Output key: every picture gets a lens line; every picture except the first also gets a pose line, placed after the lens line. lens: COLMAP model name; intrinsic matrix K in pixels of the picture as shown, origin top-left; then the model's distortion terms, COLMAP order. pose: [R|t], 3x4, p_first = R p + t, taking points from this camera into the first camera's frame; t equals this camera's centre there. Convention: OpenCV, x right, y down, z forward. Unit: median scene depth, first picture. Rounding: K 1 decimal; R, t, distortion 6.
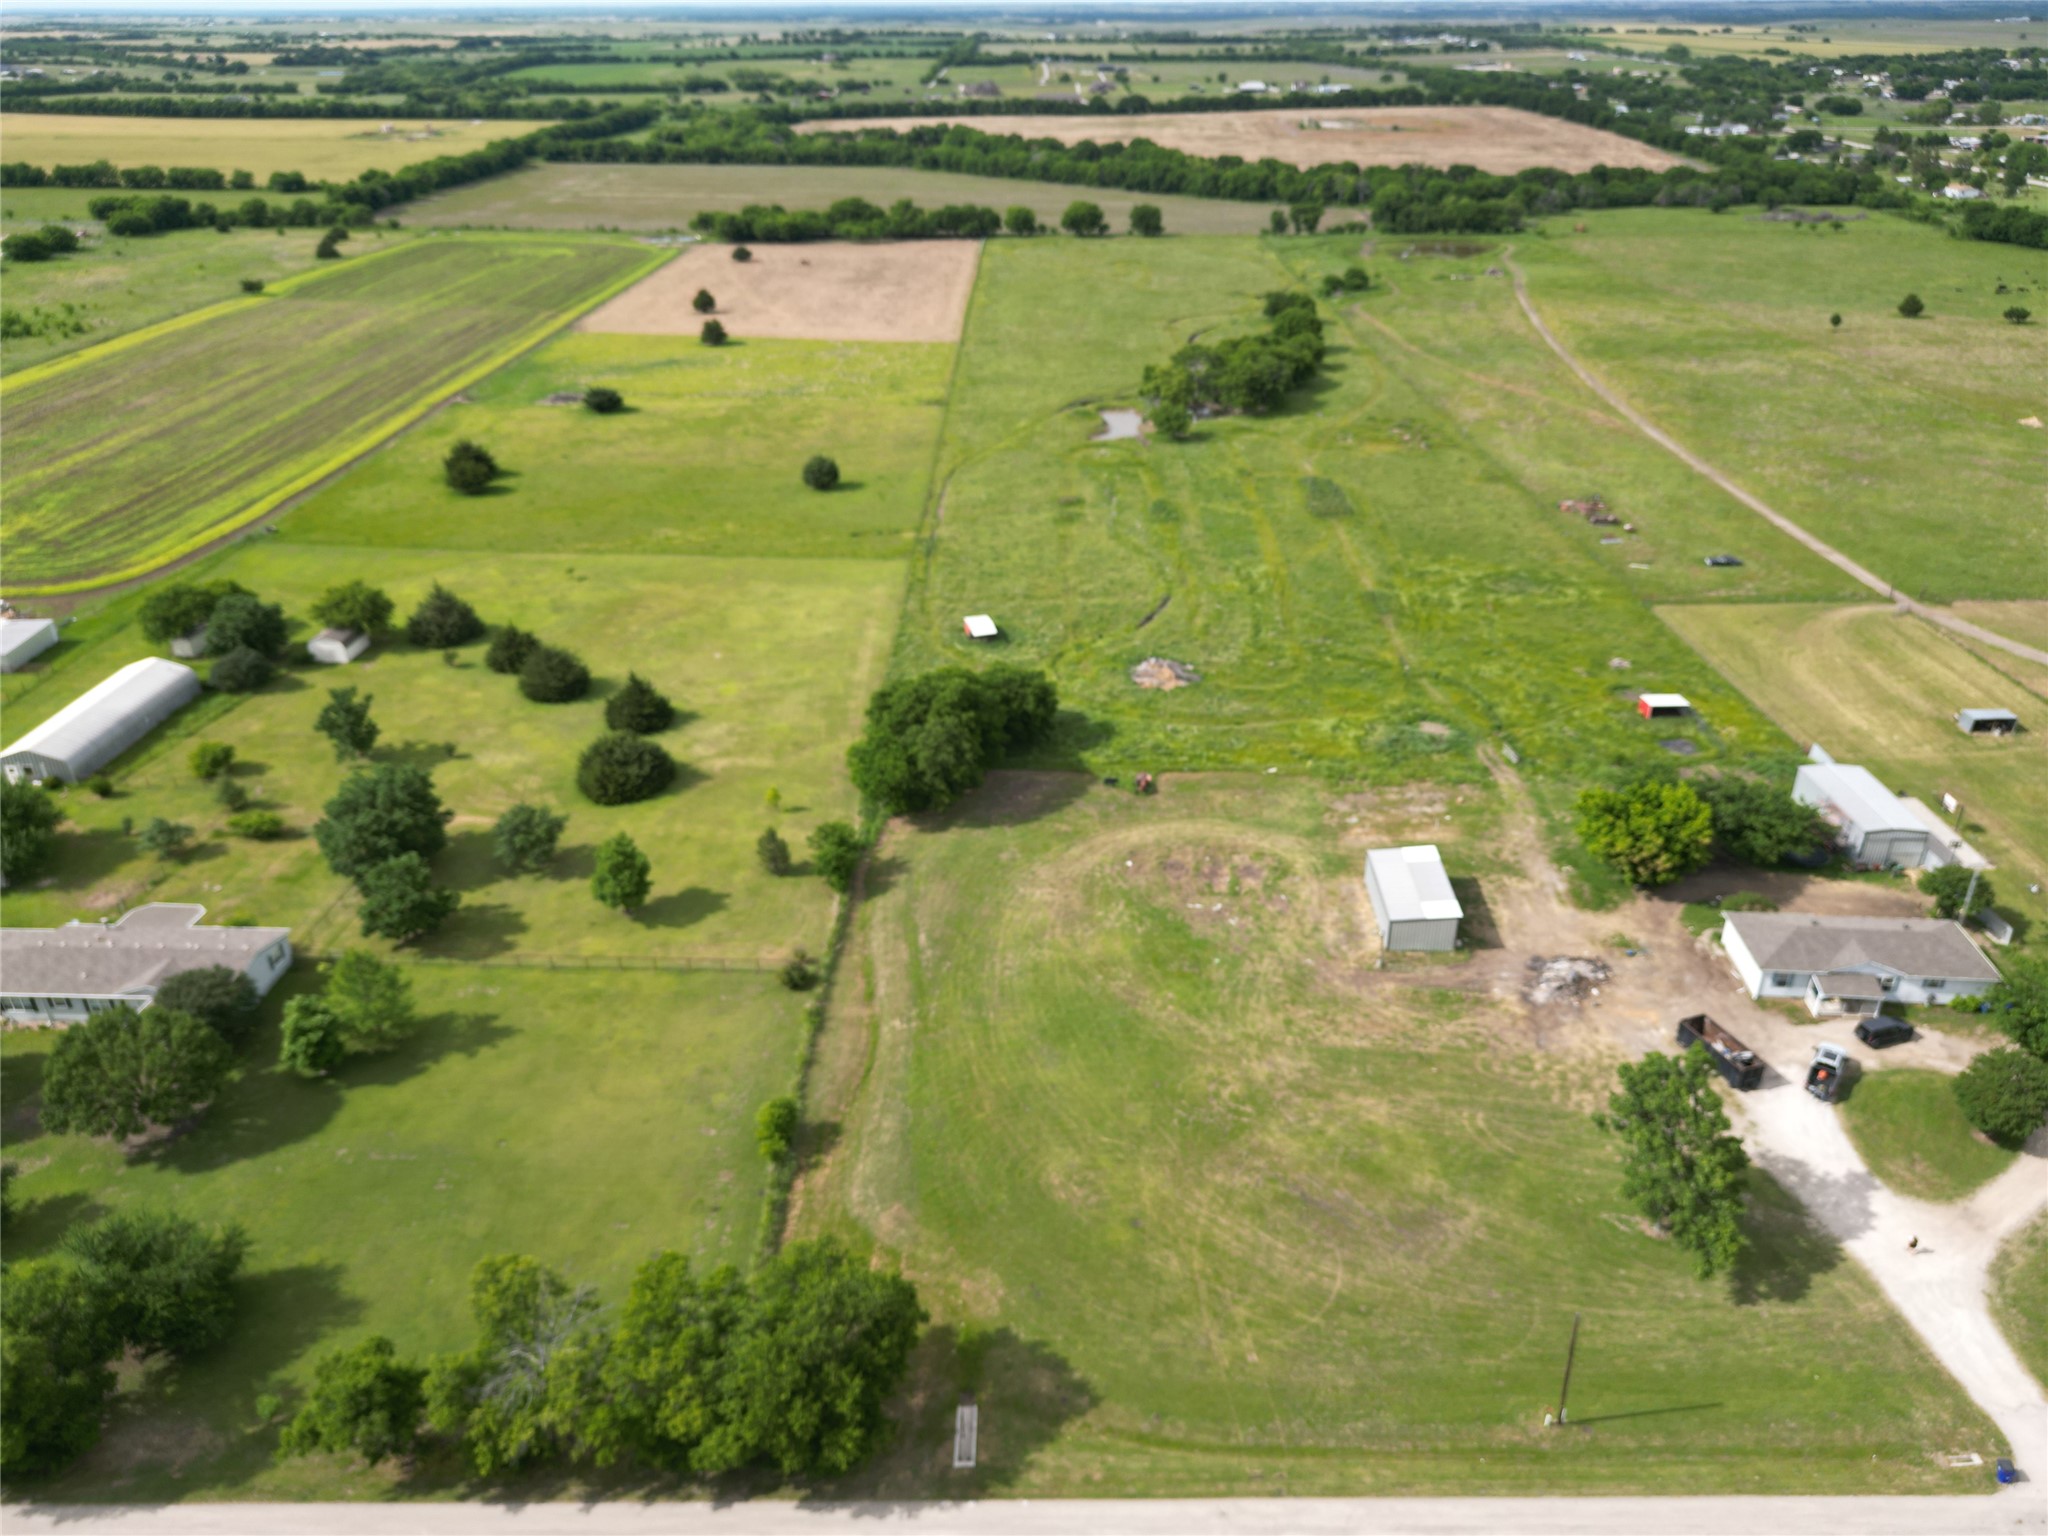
lens RADIAL K [[1449.0, 0, 1024.0], [0, 1449.0, 768.0], [0, 0, 1]] dist [0.064148, -0.069213]
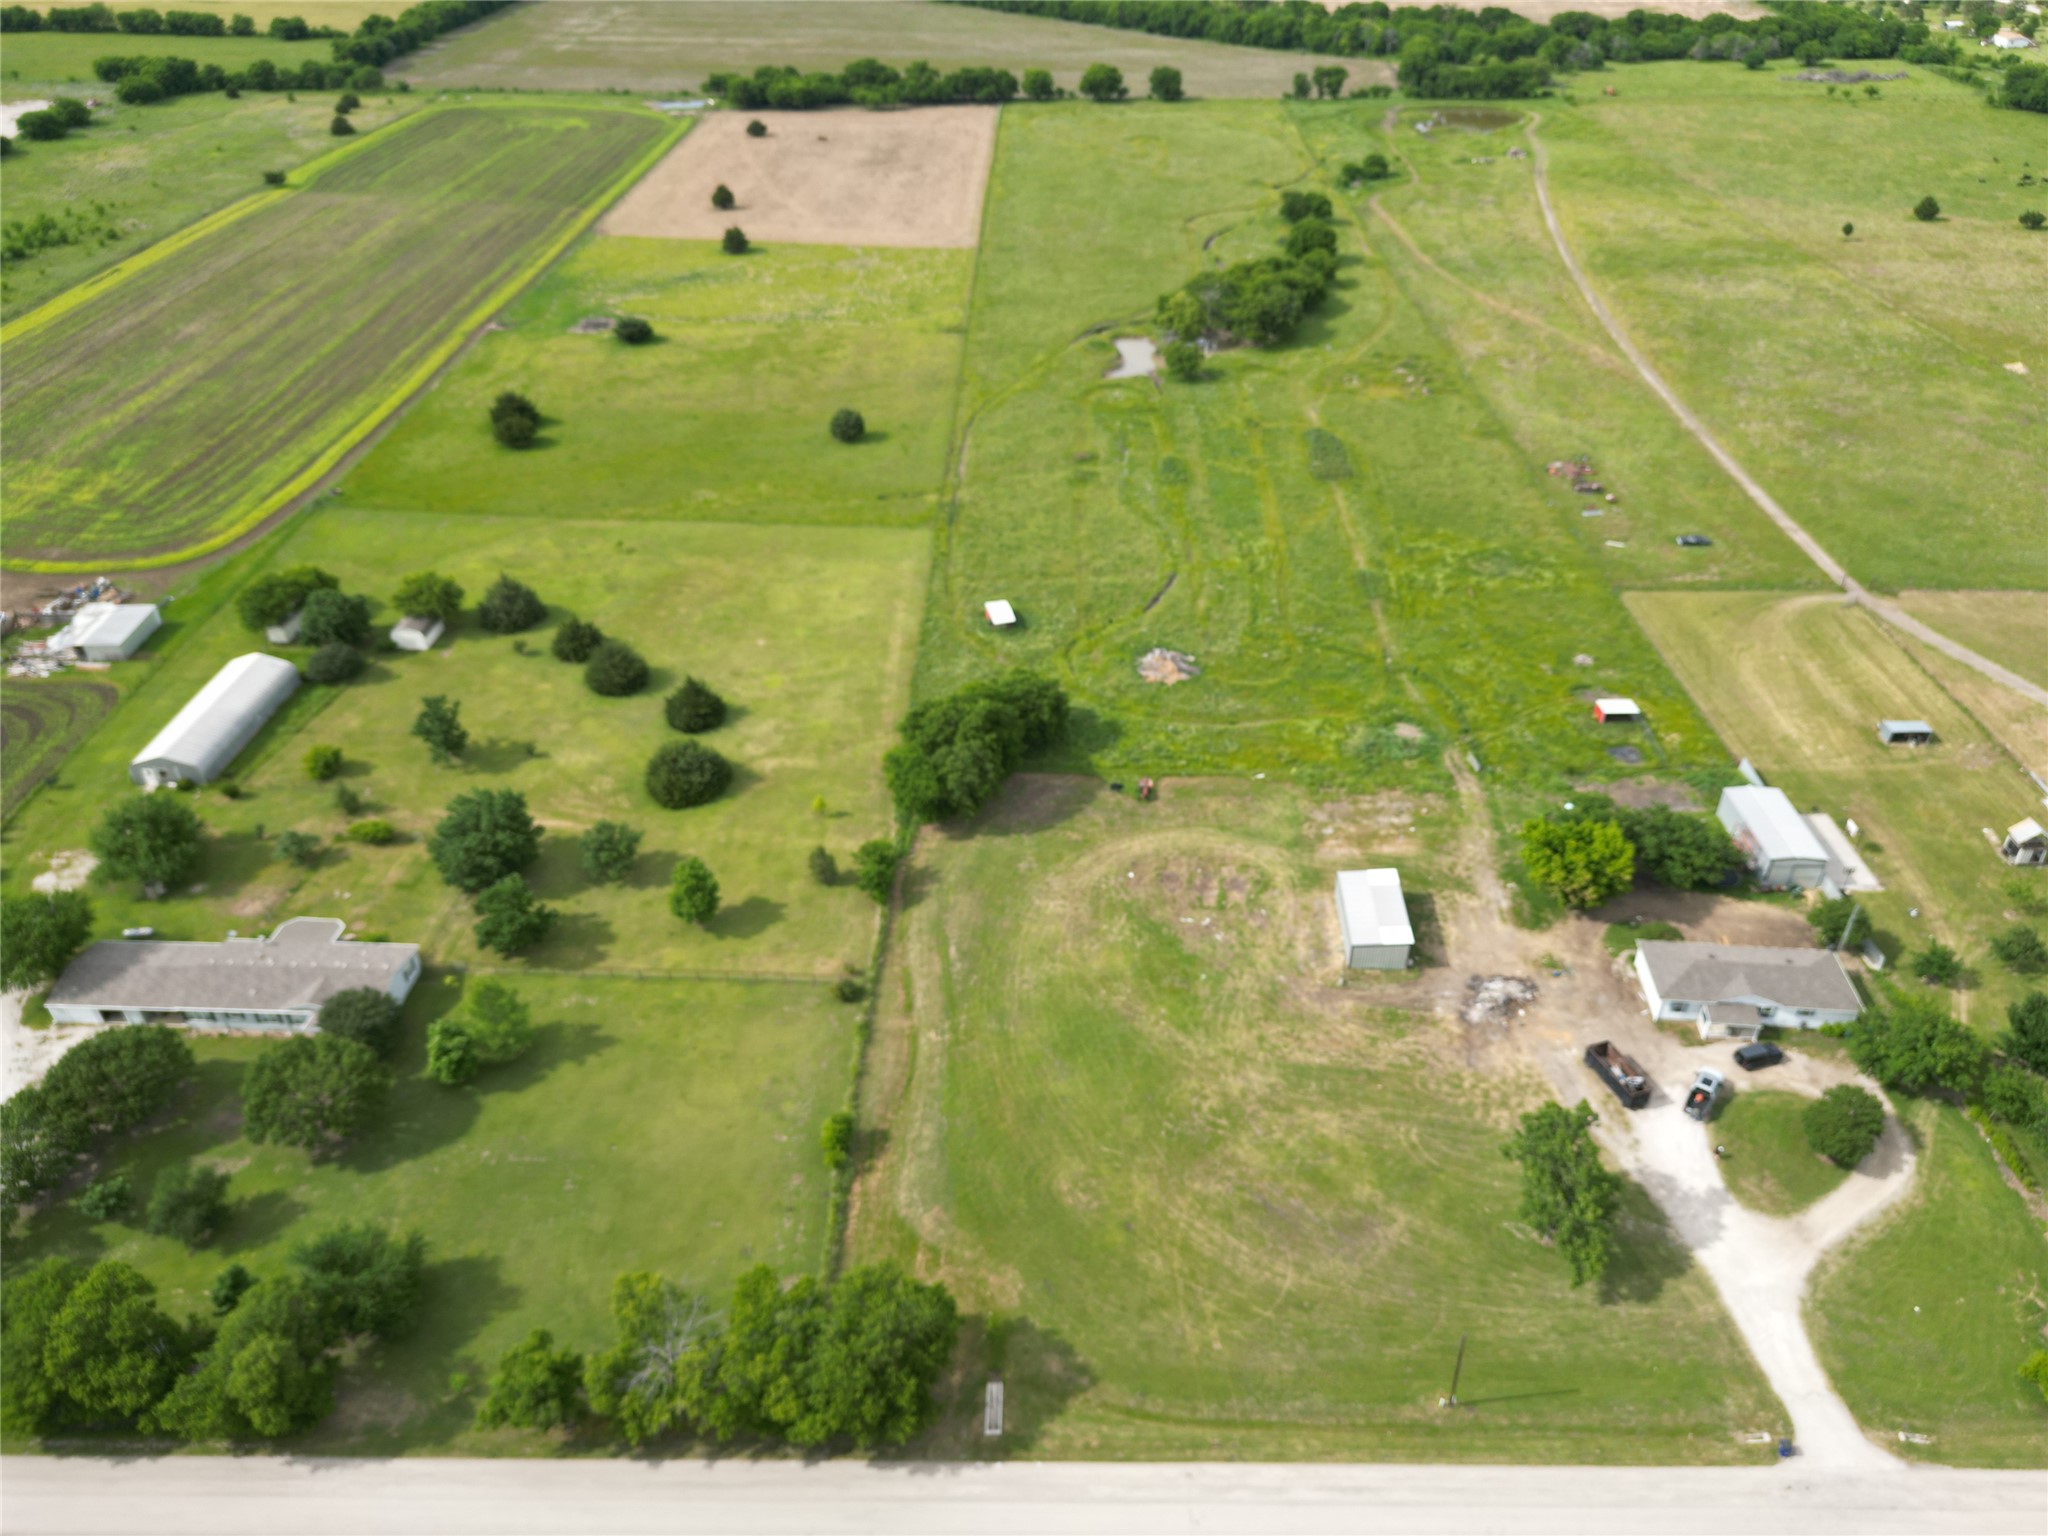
lens RADIAL K [[1449.0, 0, 1024.0], [0, 1449.0, 768.0], [0, 0, 1]] dist [0.064148, -0.069213]
pose [[0.999947, 0.006361, -0.008083, -0.003262], [-0.005300, 0.992120, 0.125176, -0.144913], [0.008815, -0.125127, 0.992102, -0.117030]]
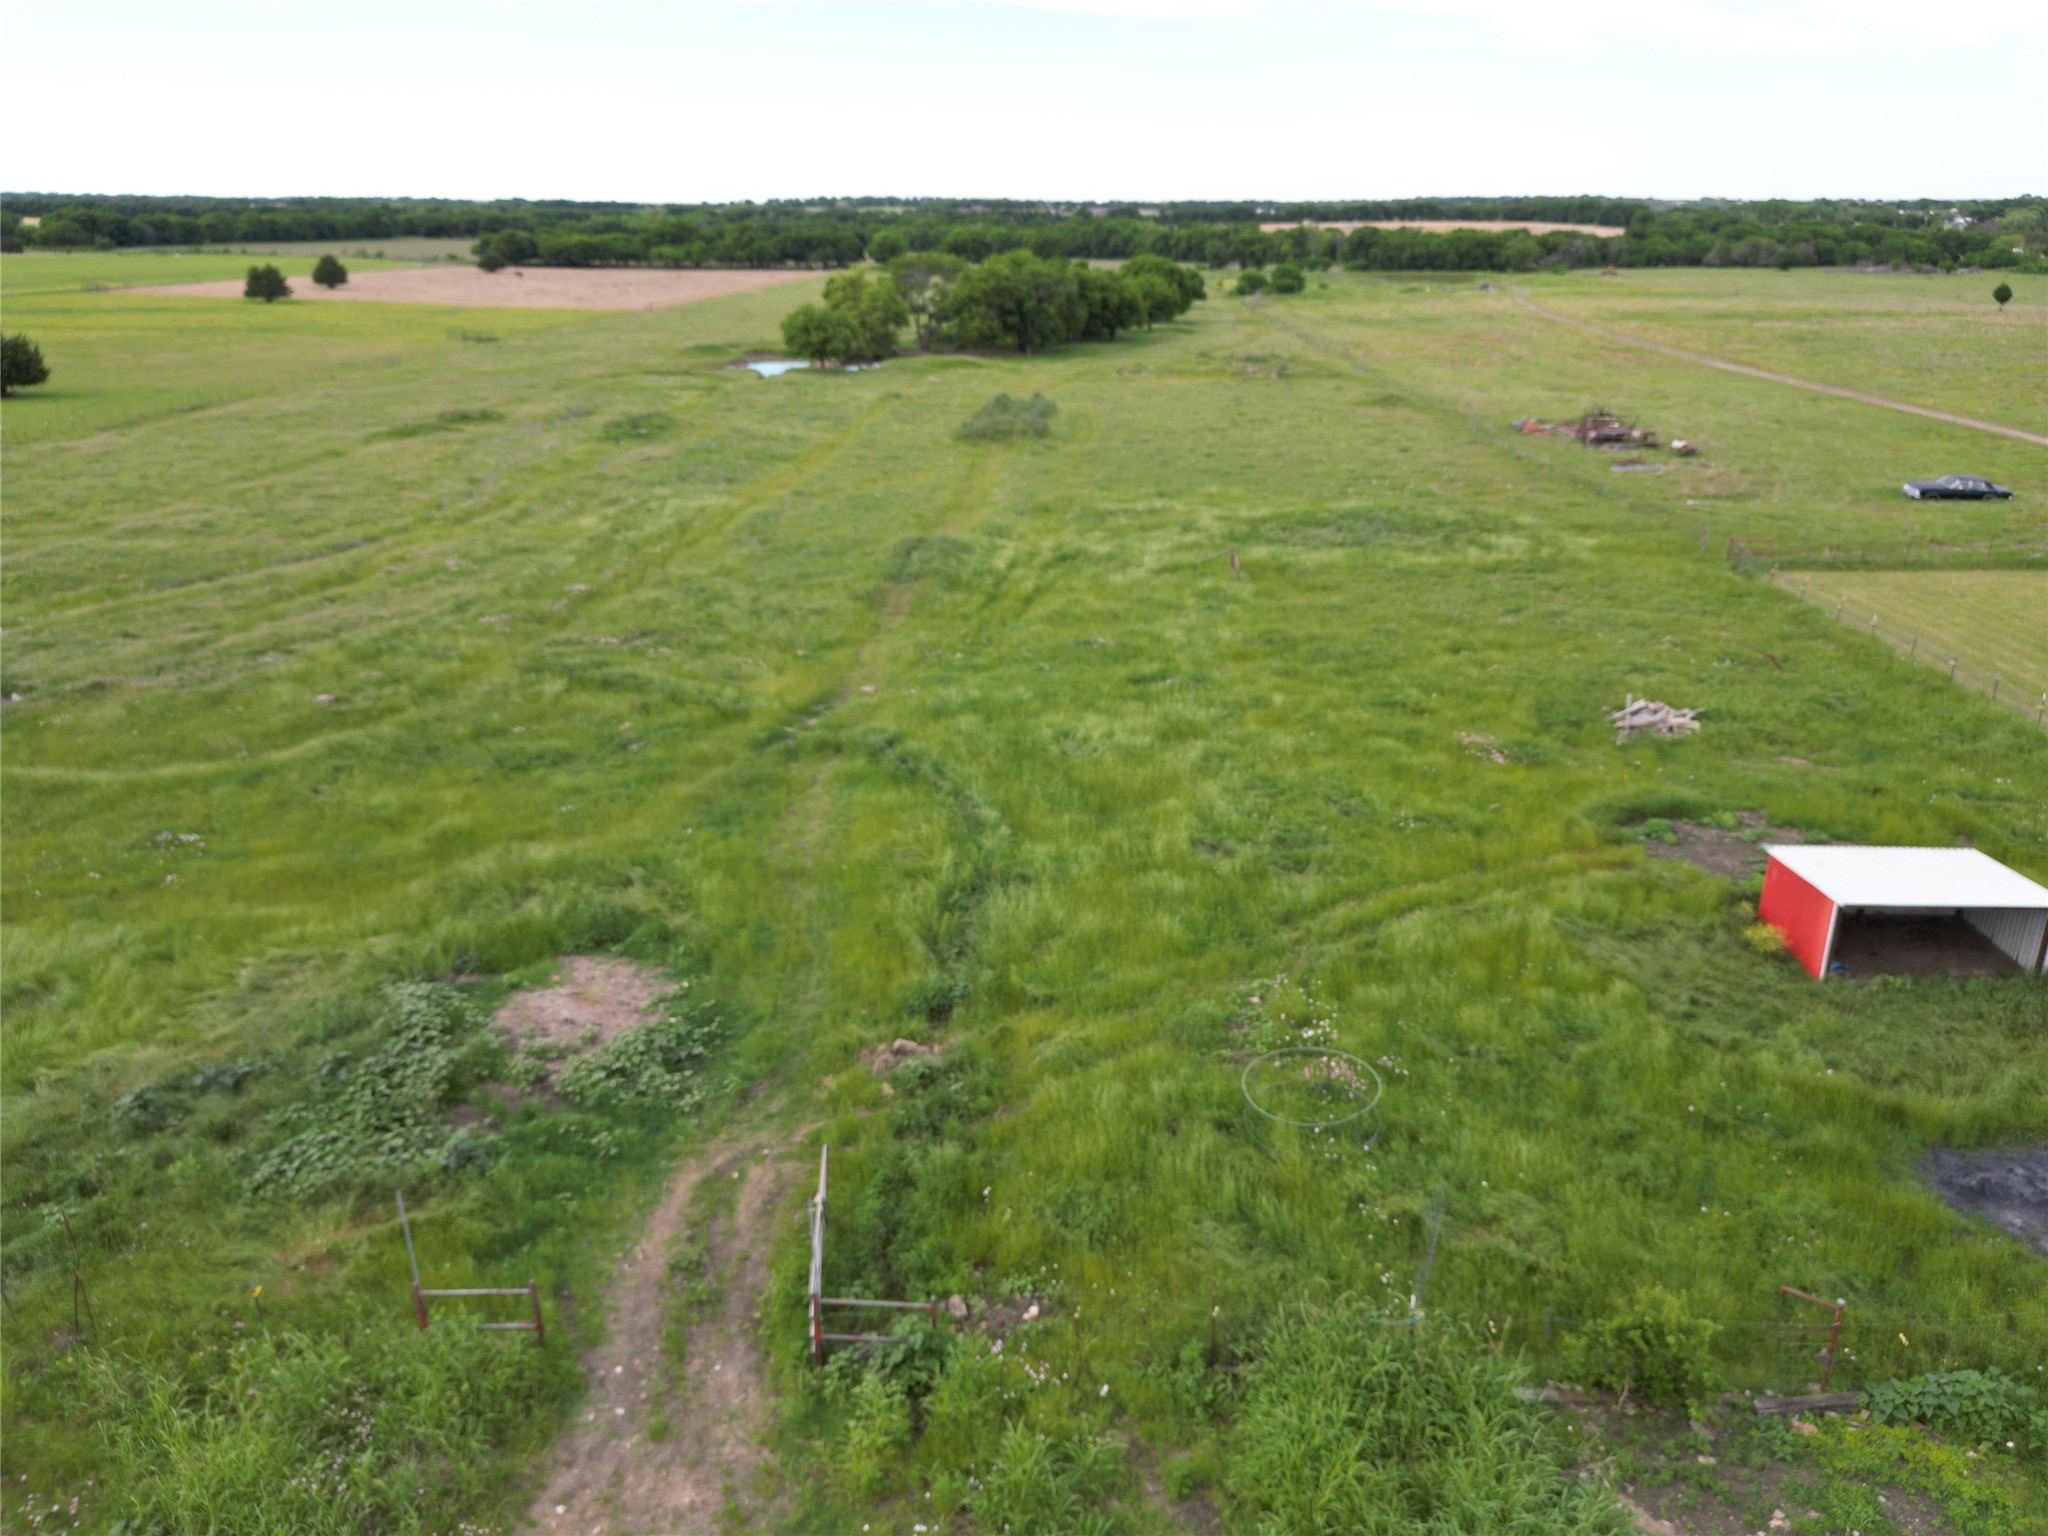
lens RADIAL K [[1449.0, 0, 1024.0], [0, 1449.0, 768.0], [0, 0, 1]] dist [0.064148, -0.069213]
pose [[0.999145, 0.023001, -0.034361, 0.359837], [-0.026712, 0.993375, -0.111772, -0.038838], [0.031563, 0.112594, 0.993140, 0.874225]]
